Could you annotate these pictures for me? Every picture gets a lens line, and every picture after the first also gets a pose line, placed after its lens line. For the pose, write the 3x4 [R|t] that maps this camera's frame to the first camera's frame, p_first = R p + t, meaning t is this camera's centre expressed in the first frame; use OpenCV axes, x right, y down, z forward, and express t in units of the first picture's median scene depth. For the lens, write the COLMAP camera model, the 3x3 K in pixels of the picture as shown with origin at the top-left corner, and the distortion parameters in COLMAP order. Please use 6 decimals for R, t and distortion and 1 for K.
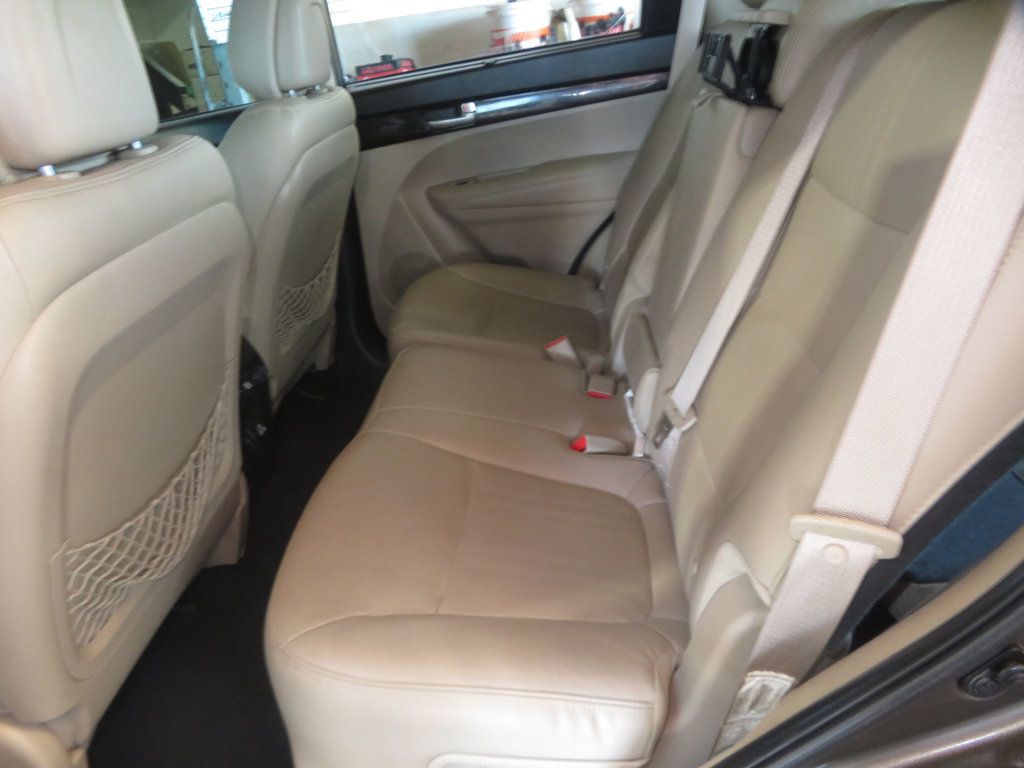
lens RADIAL K [[650.4, 0, 512.0], [0, 650.4, 384.0], [0, 0, 1]] dist [-0.059347, 0.000400]
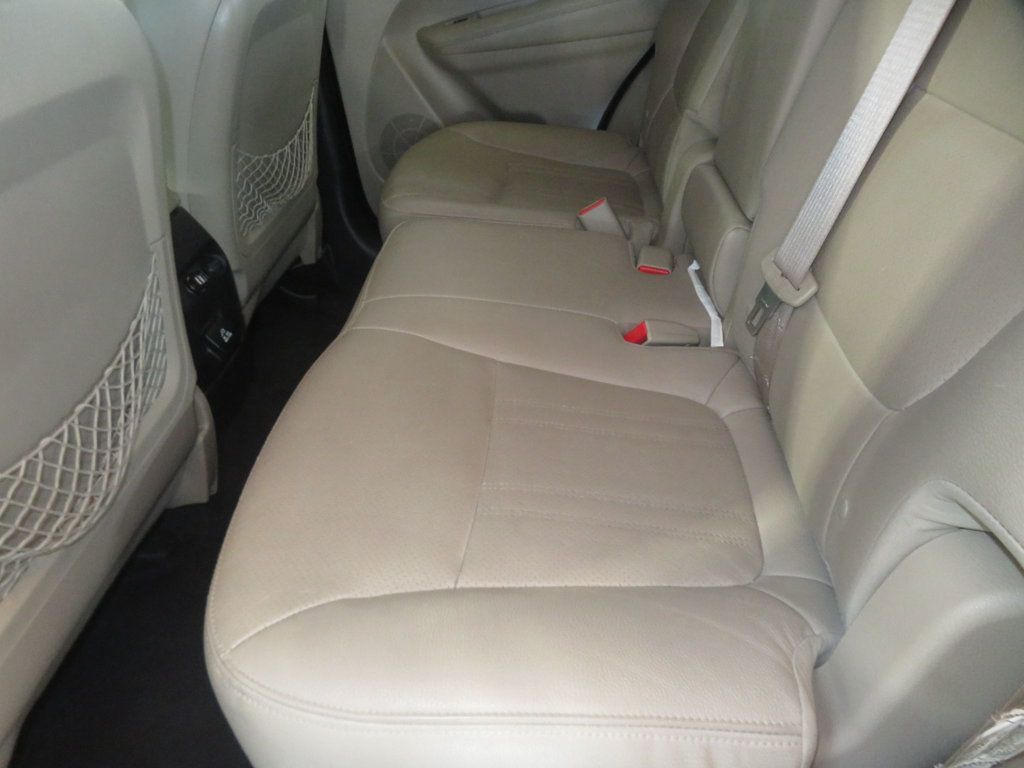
lens RADIAL K [[748.8, 0, 523.3], [0, 748.8, 385.8], [0, 0, 1]] dist [0.002074, -0.000481]
pose [[0.998953, -0.041657, -0.018893, -0.009707], [0.044026, 0.987697, 0.150052, 0.013240], [0.012410, -0.150727, 0.988498, 0.109041]]
